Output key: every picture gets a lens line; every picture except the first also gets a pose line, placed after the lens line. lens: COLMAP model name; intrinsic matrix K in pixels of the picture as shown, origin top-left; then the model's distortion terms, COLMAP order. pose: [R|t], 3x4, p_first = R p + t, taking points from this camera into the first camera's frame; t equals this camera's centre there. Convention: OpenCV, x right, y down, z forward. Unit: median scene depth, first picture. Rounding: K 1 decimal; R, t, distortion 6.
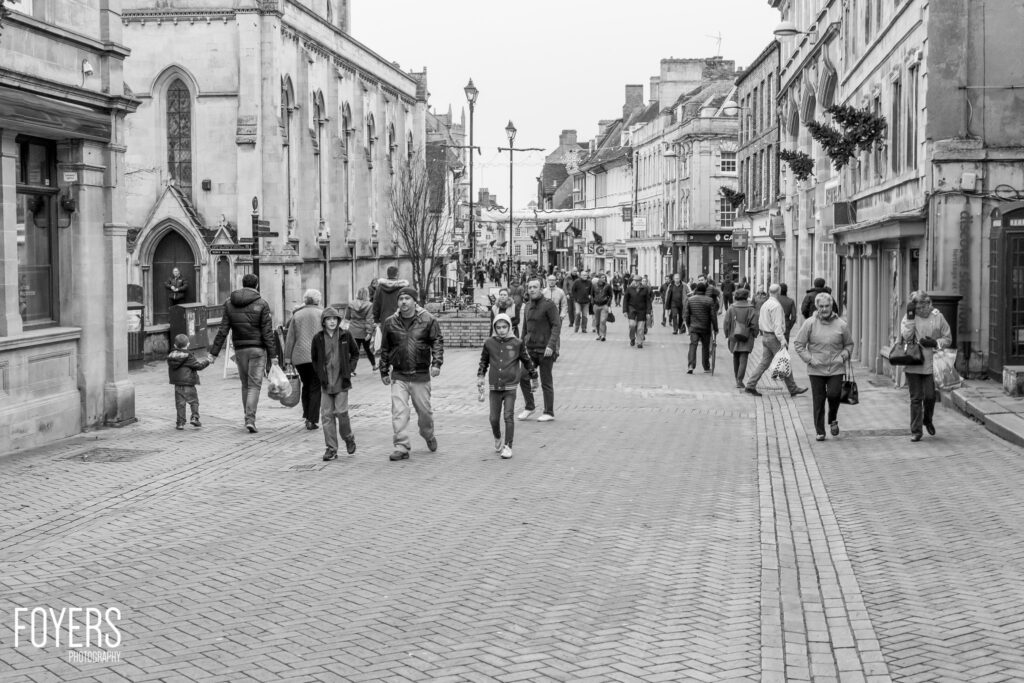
lens RADIAL K [[1600.7, 0, 512.1], [0, 1600.7, 264.1], [0, 0, 1]] dist [-0.015511, -0.027286]
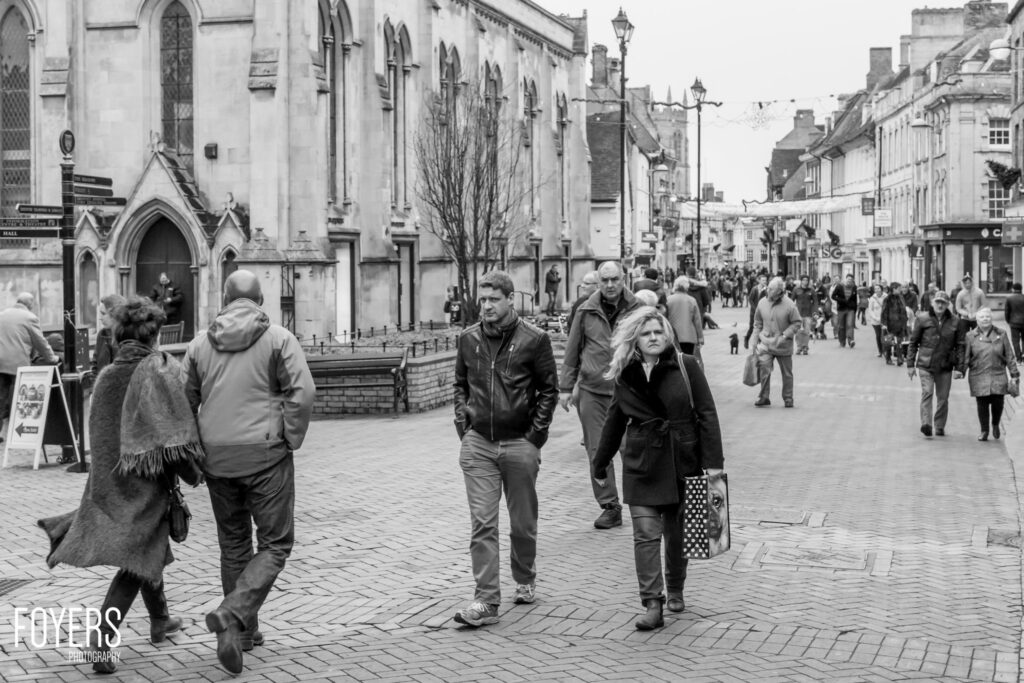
lens RADIAL K [[1600.7, 0, 512.1], [0, 1600.7, 264.1], [0, 0, 1]] dist [-0.015511, -0.027286]
pose [[0.985777, -0.002392, -0.168039, 0.035622], [0.001117, 0.999970, -0.007681, 0.003376], [0.168052, 0.007384, 0.985750, 0.223075]]
